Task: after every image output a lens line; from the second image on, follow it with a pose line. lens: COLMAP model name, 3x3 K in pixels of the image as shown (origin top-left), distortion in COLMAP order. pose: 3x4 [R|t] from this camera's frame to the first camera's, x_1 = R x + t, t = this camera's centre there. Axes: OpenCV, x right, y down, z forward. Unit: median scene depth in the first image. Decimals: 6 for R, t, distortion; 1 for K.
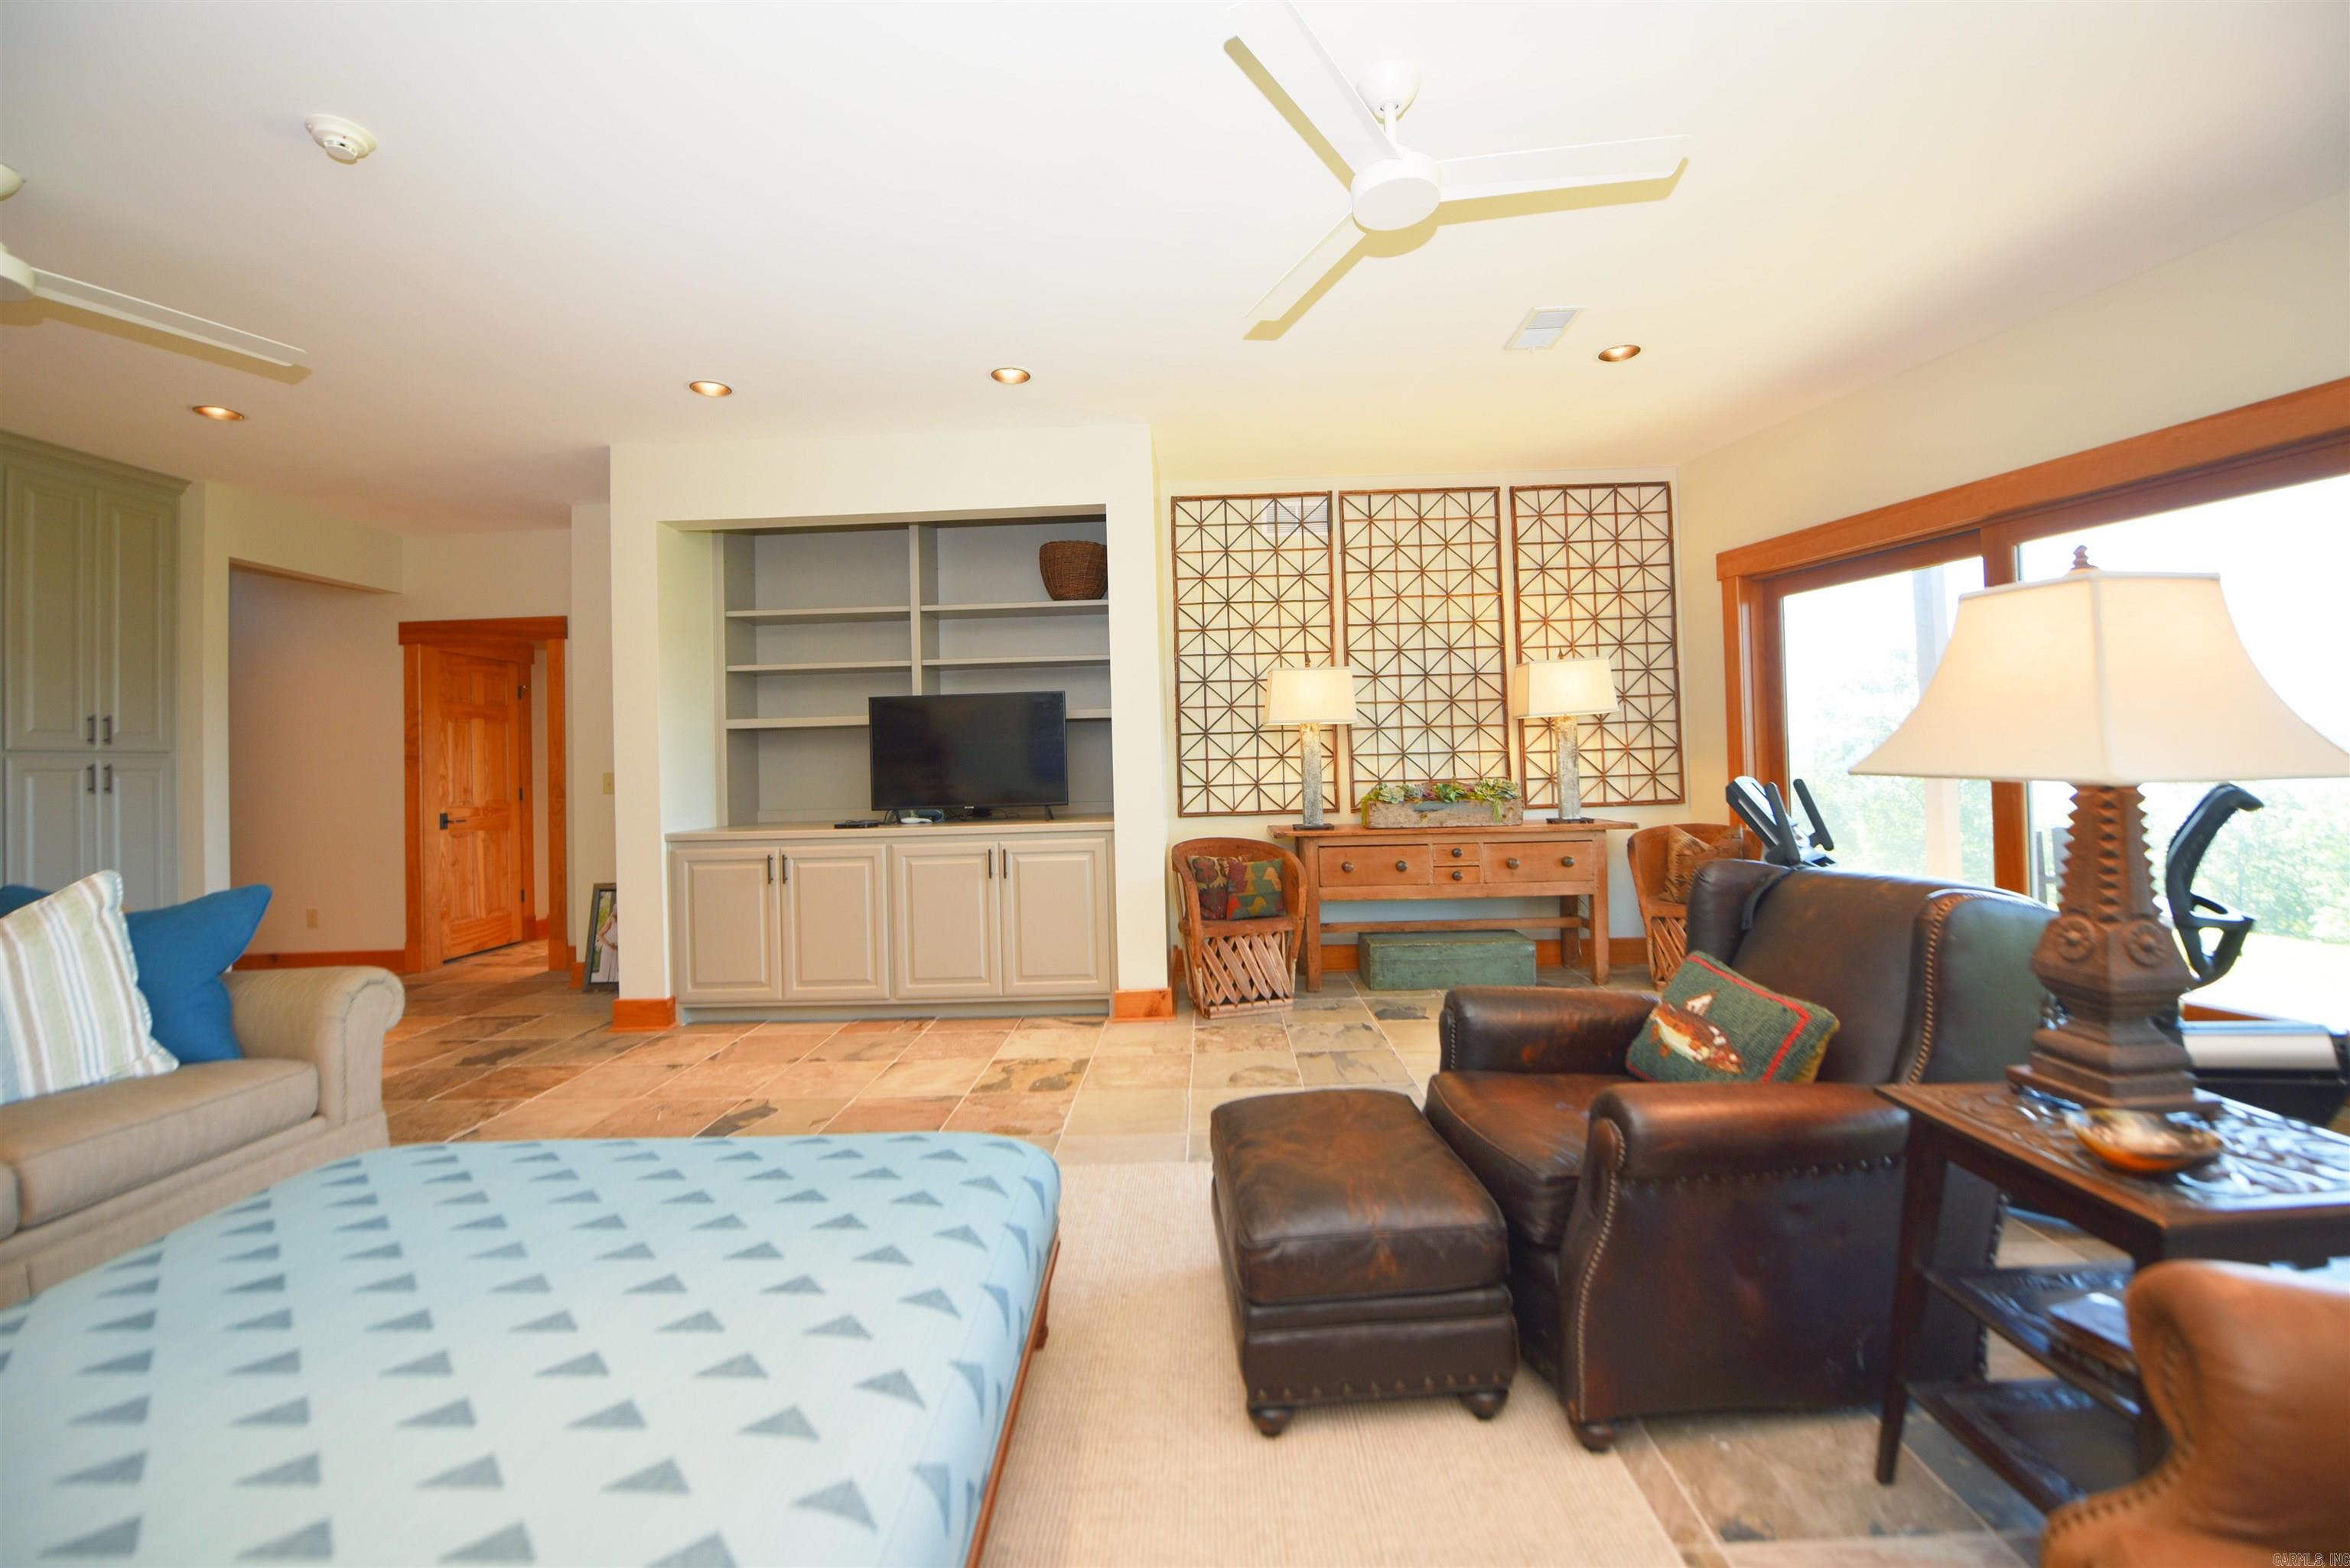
lens RADIAL K [[956.1, 0, 1194.9], [0, 956.1, 748.9], [0, 0, 1]] dist [-0.012824, -0.002542]
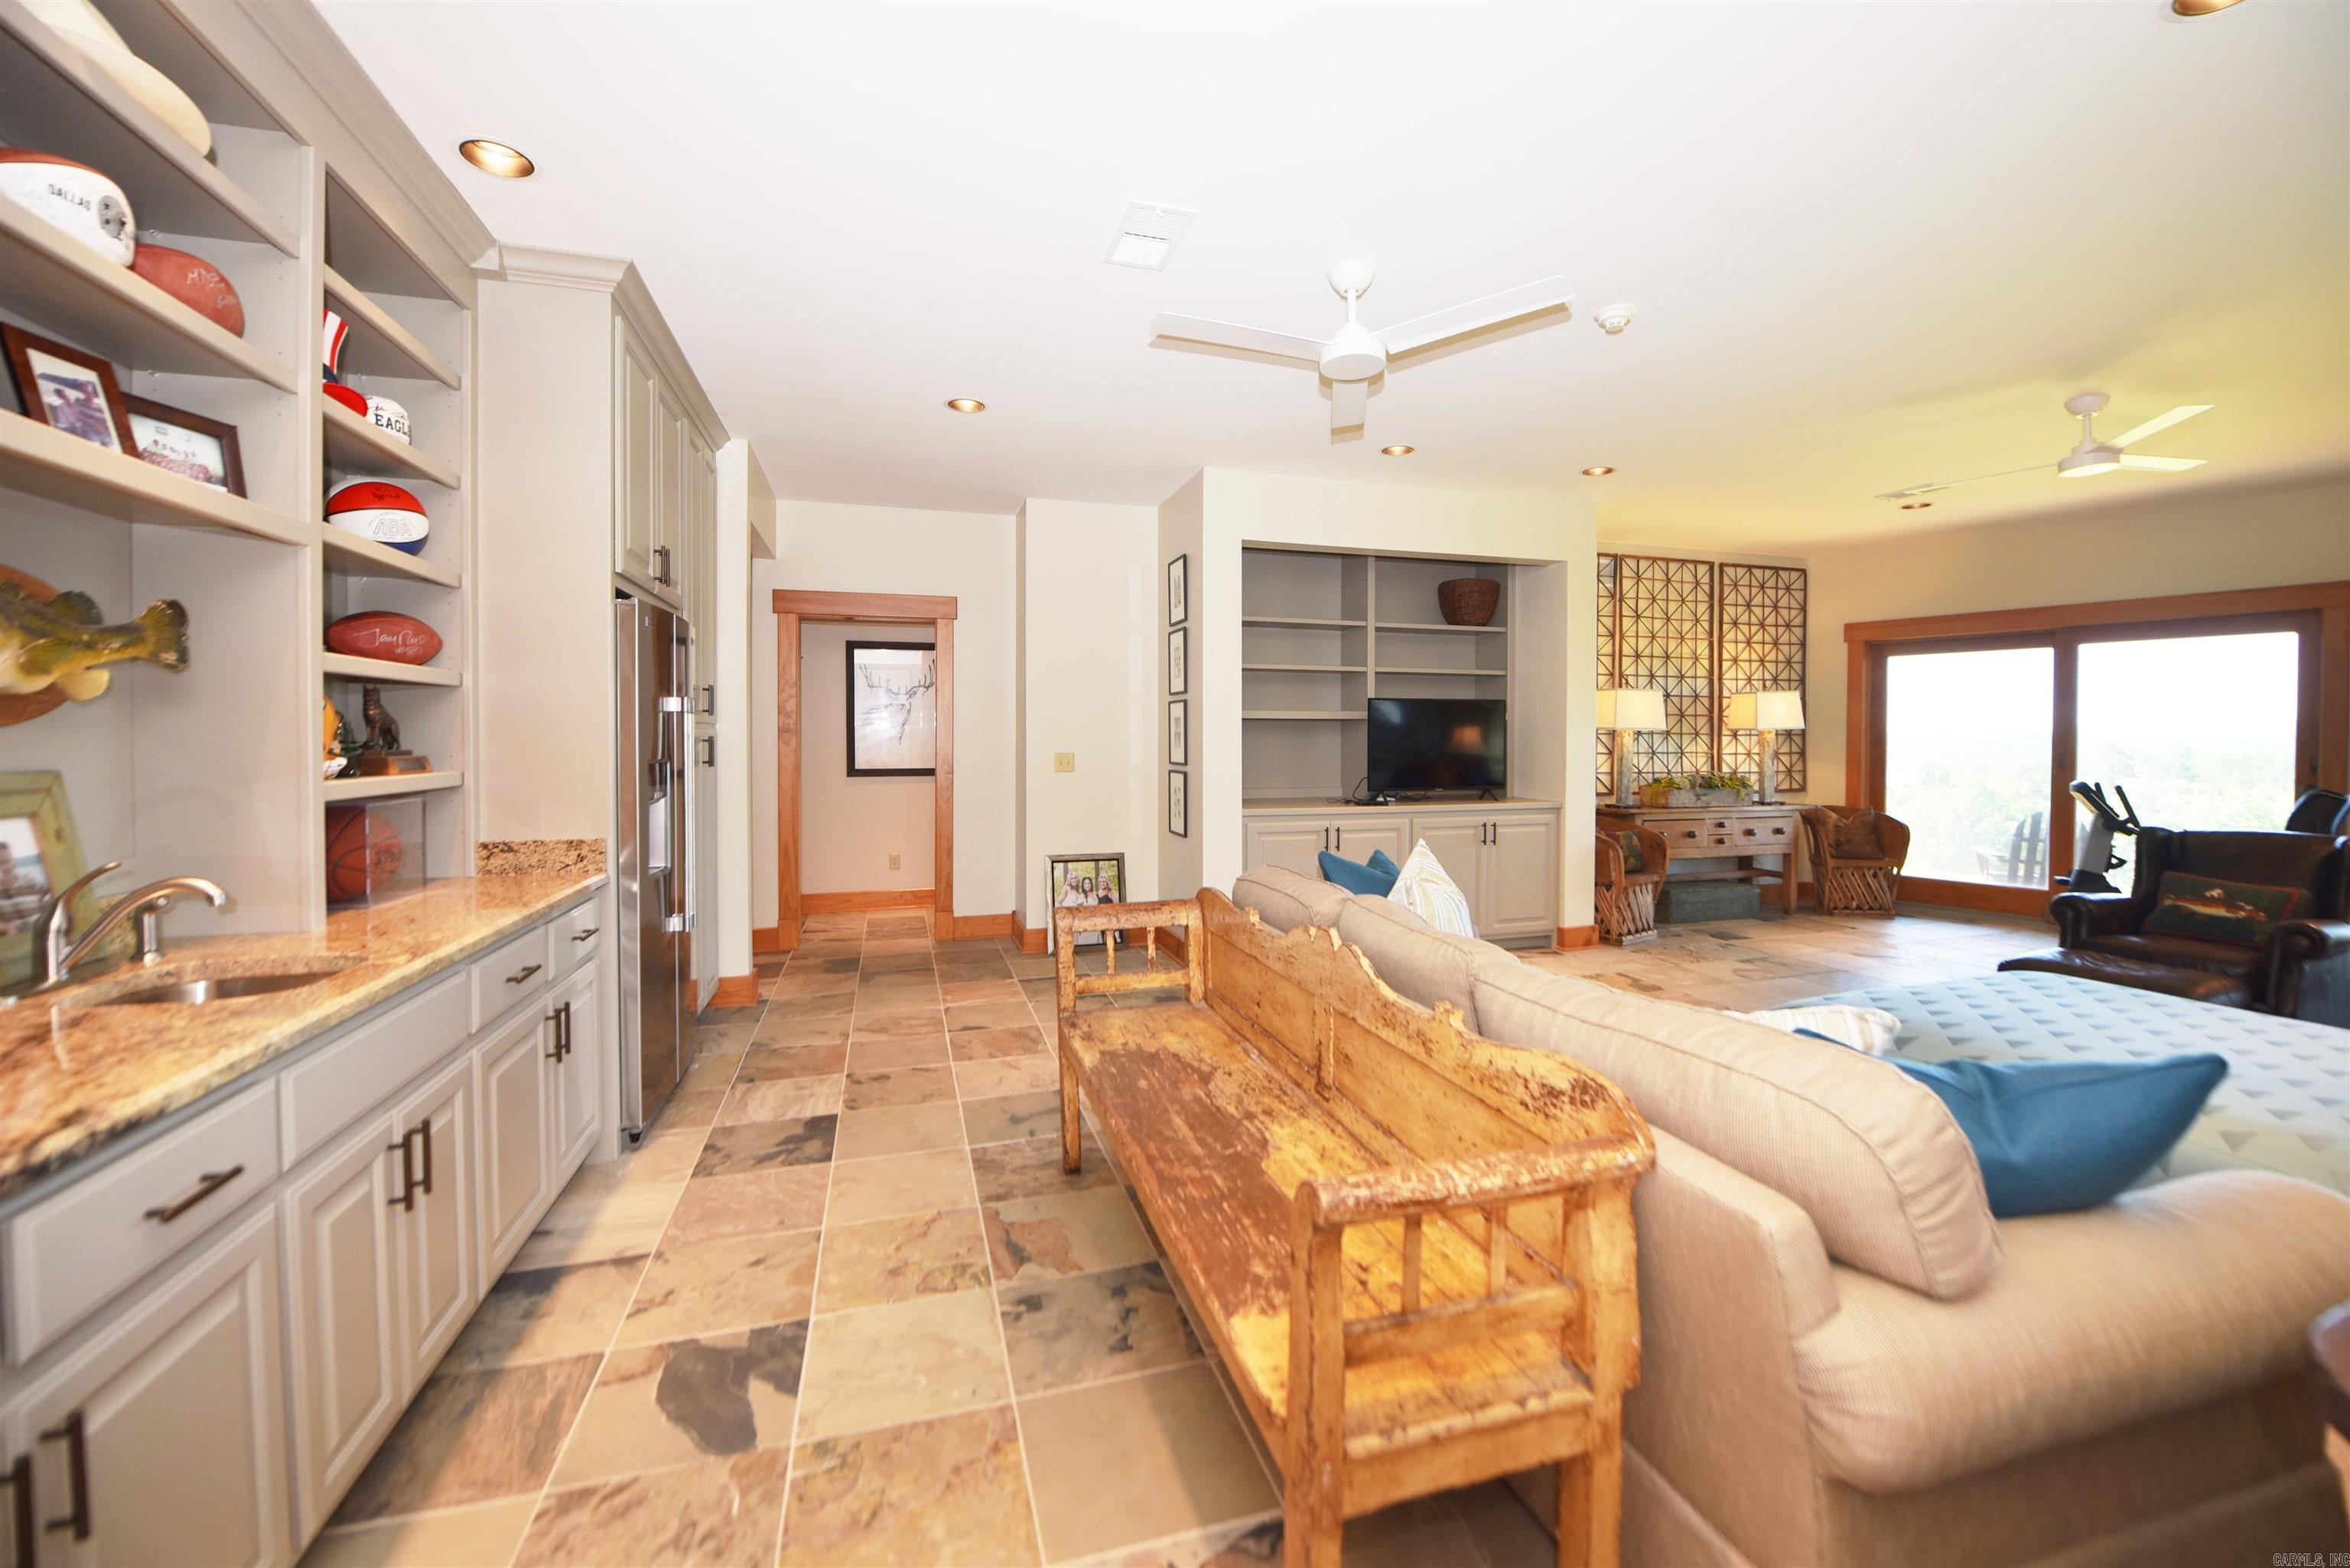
lens RADIAL K [[956.1, 0, 1170.0], [0, 956.1, 761.3], [0, 0, 1]] dist [-0.012824, -0.002542]
pose [[0.944619, 0.019571, 0.327584, -0.965522], [-0.030857, 0.999095, 0.029290, -0.001435], [-0.326714, -0.037776, 0.944368, -0.064186]]
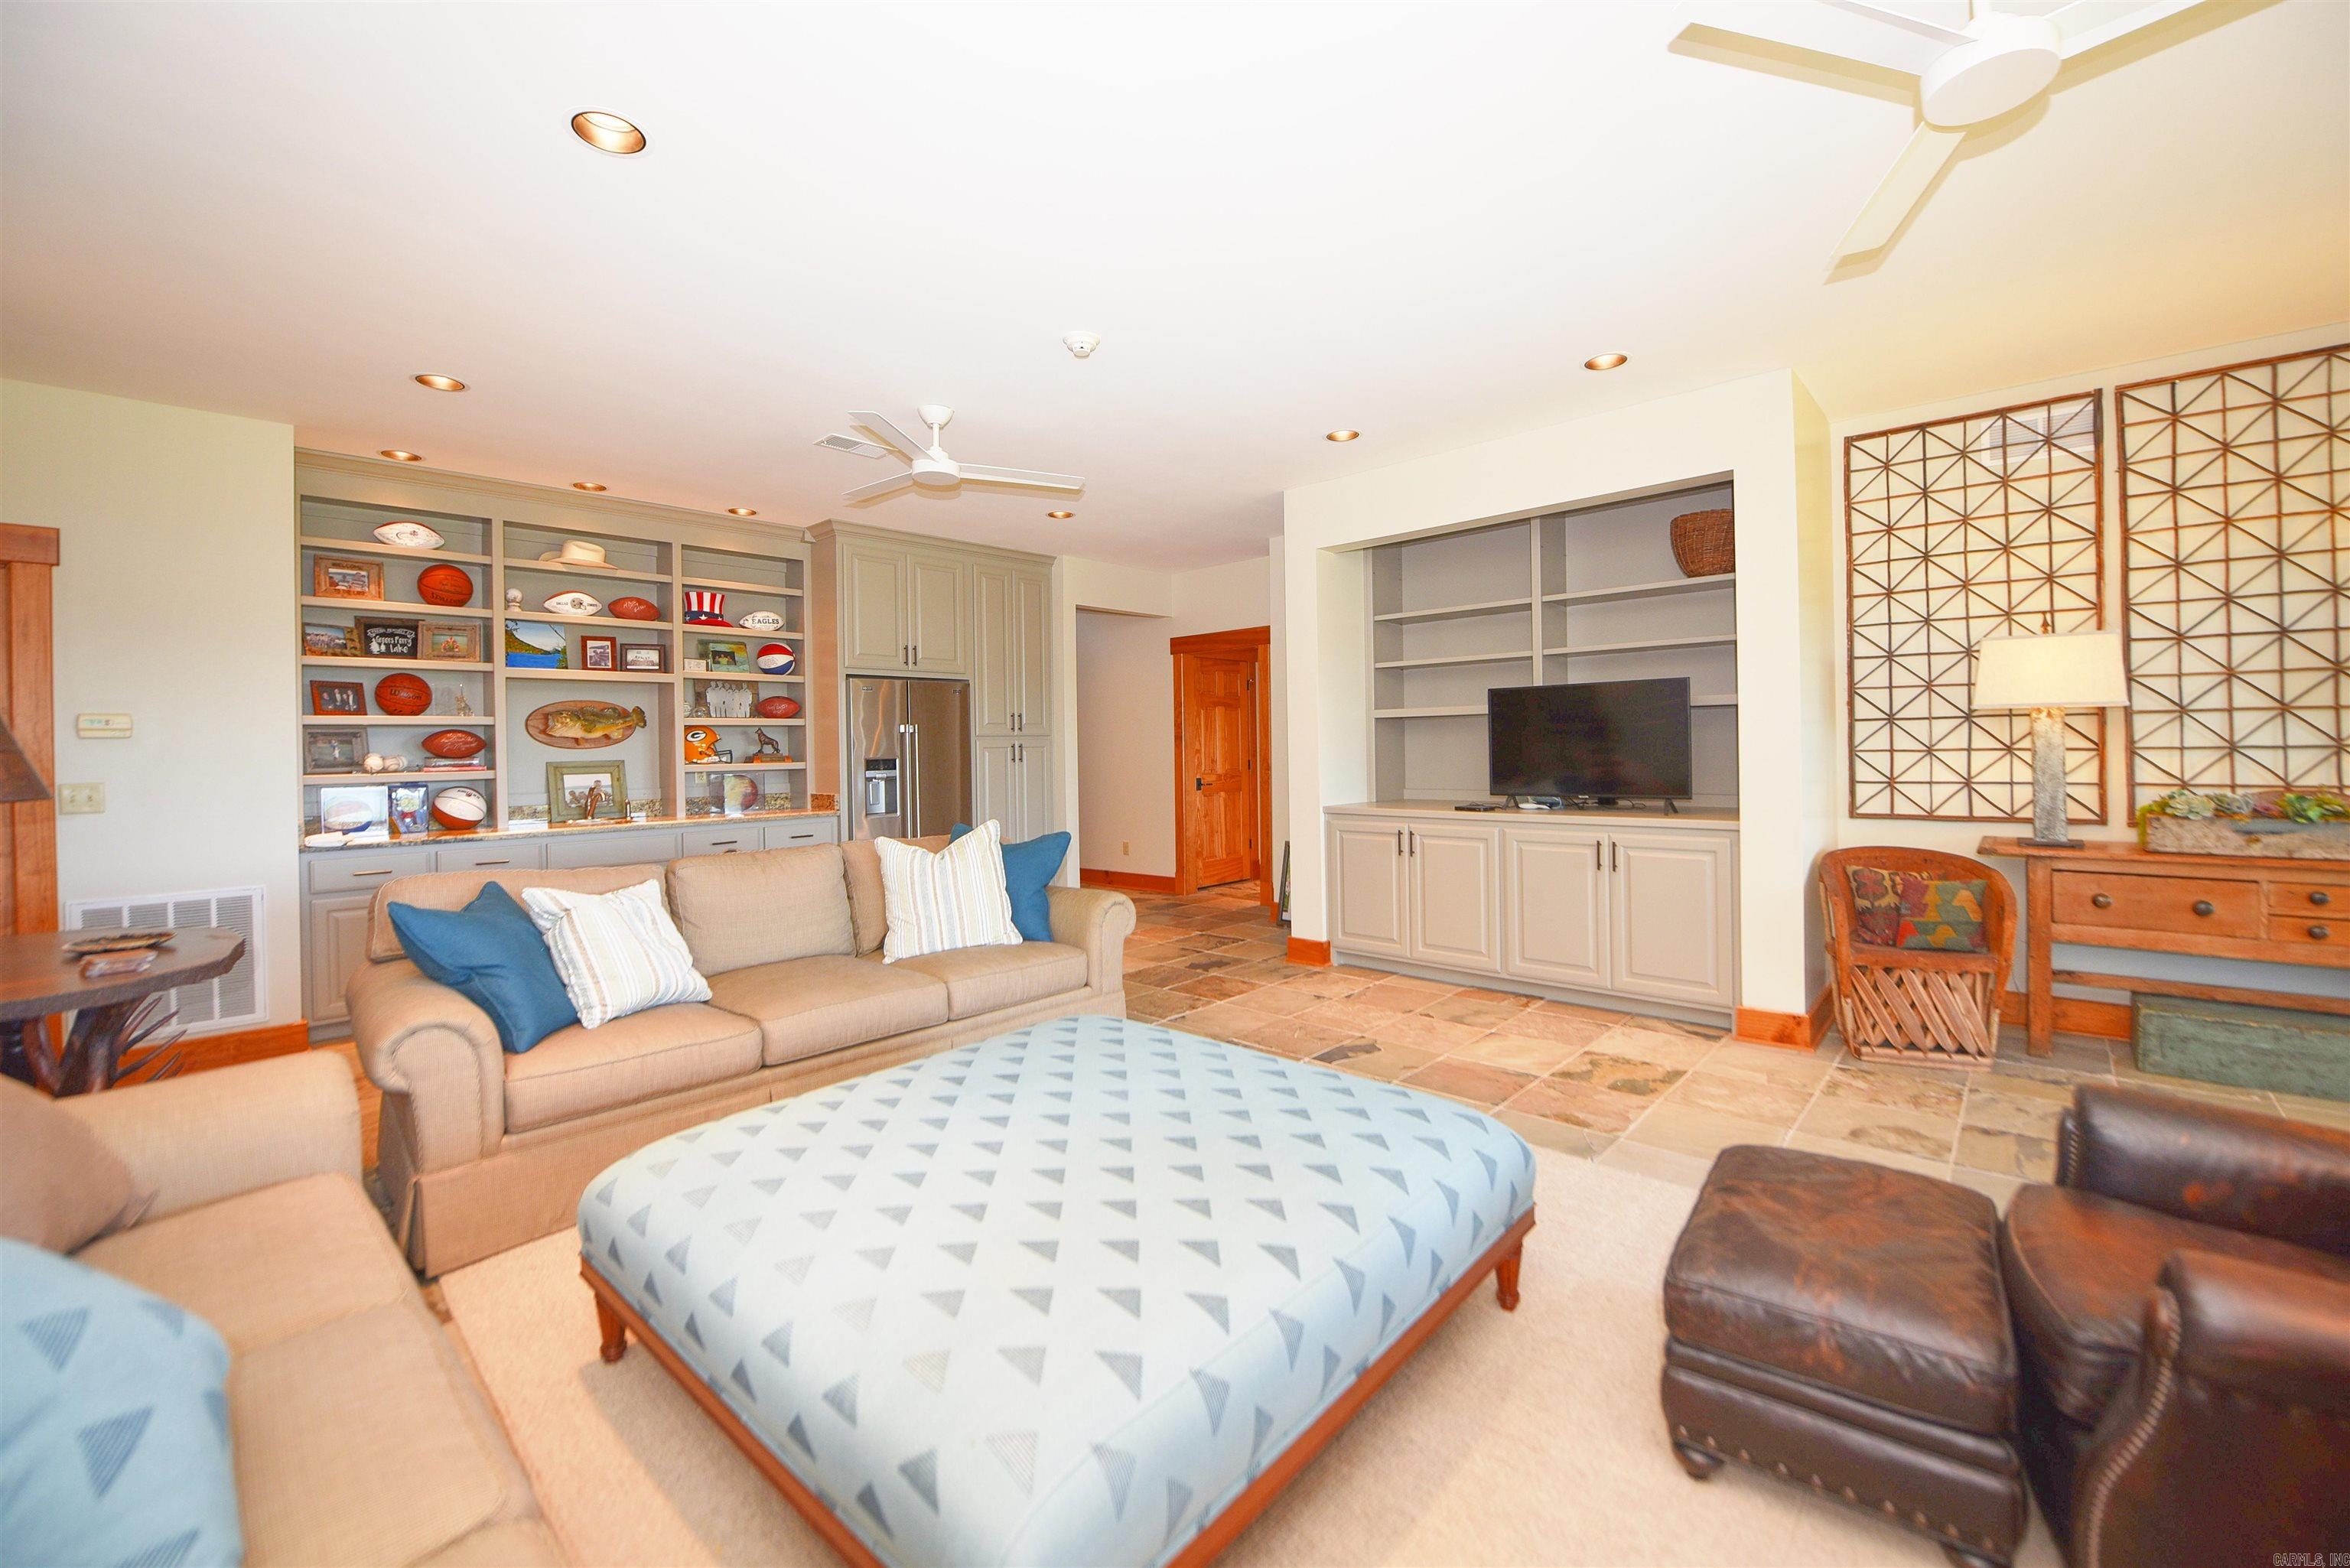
lens RADIAL K [[956.1, 0, 1178.7], [0, 956.1, 747.9], [0, 0, 1]] dist [-0.012824, -0.002542]
pose [[0.742879, 0.015759, -0.669241, 0.114999], [0.008263, 0.999431, 0.032706, -0.025581], [0.669375, -0.029826, 0.742326, -0.023514]]
